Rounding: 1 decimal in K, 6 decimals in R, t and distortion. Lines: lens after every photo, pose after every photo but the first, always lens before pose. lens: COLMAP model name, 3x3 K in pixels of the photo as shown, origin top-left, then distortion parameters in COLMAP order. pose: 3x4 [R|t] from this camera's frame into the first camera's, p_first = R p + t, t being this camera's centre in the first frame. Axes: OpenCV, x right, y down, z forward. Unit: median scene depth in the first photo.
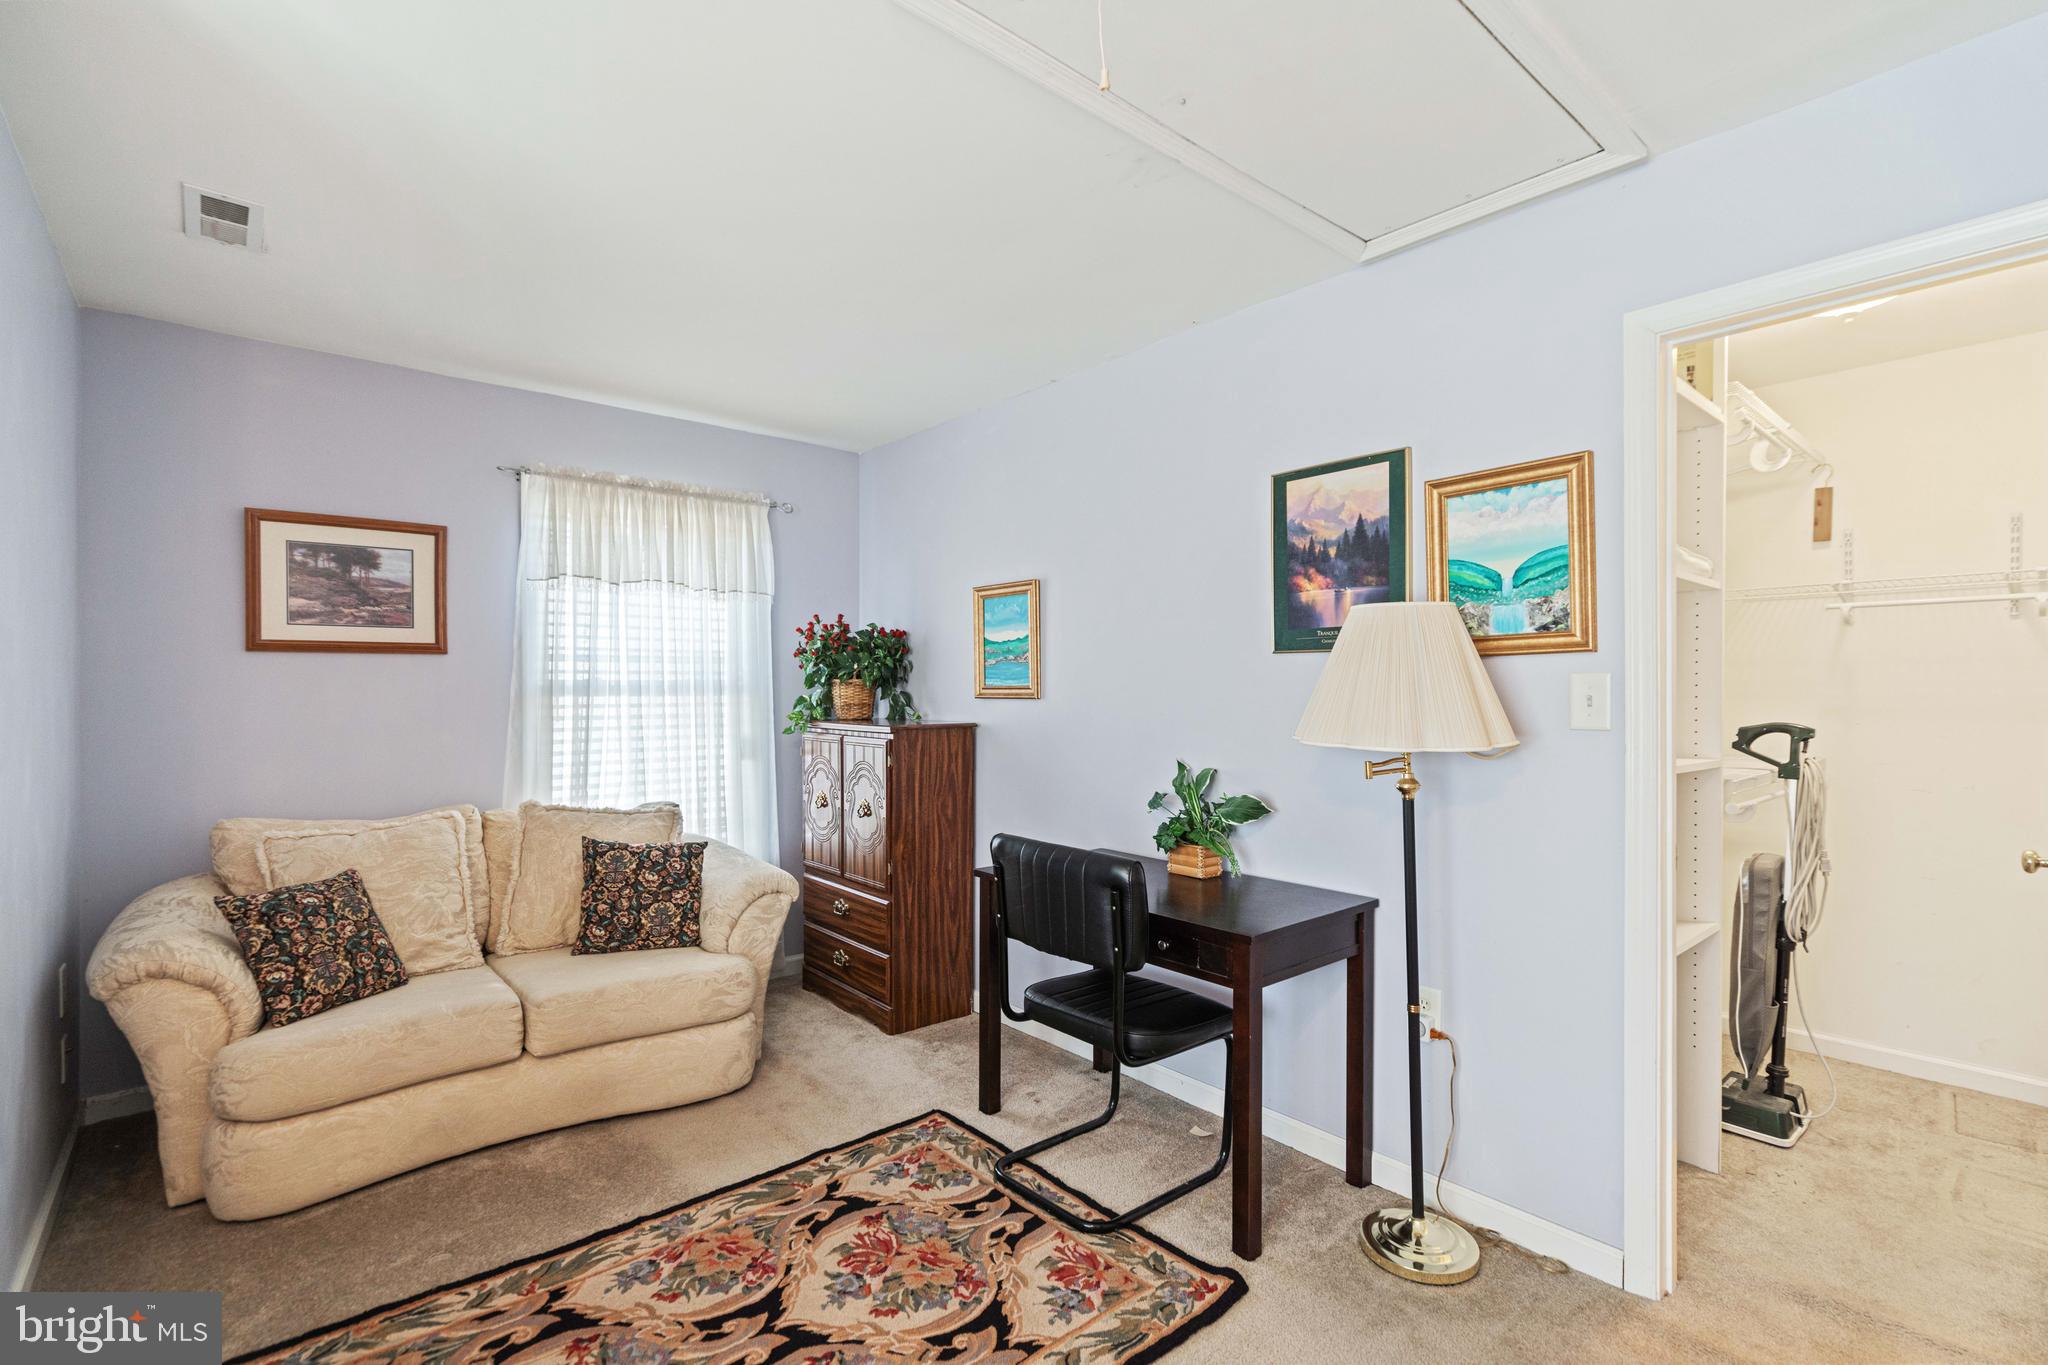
lens RADIAL K [[939.3, 0, 1013.0], [0, 939.3, 695.2], [0, 0, 1]] dist [-0.002223, 0.002804]
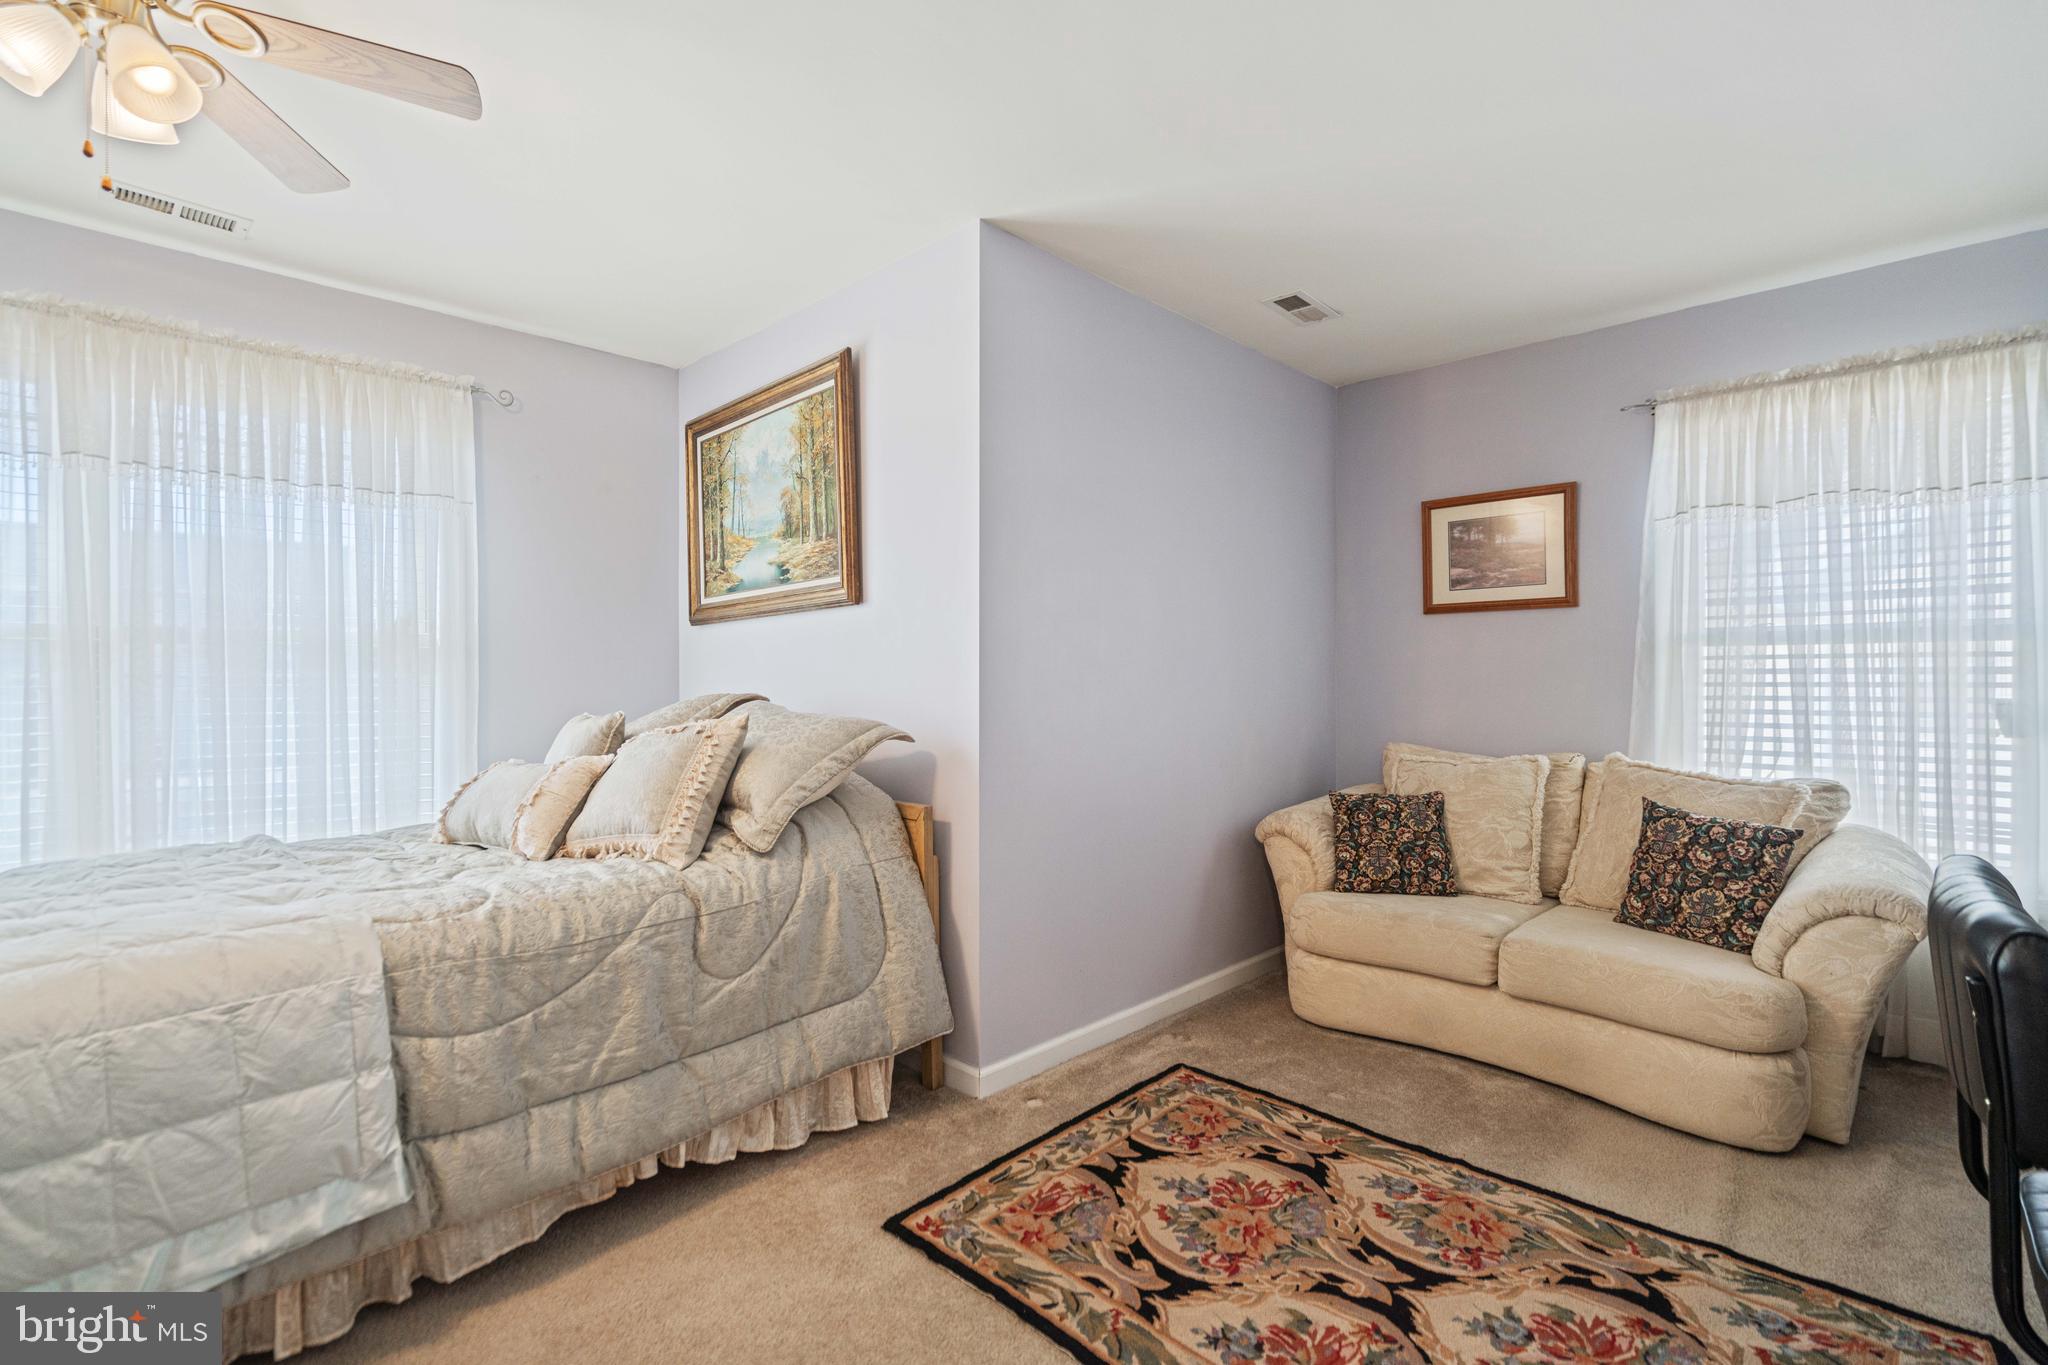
lens RADIAL K [[939.3, 0, 1016.8], [0, 939.3, 681.4], [0, 0, 1]] dist [-0.002223, 0.002804]
pose [[0.101163, 0.007660, -0.994840, 0.448633], [-0.002842, 0.999969, 0.007410, 0.040639], [0.994866, 0.002077, 0.101182, 0.367770]]
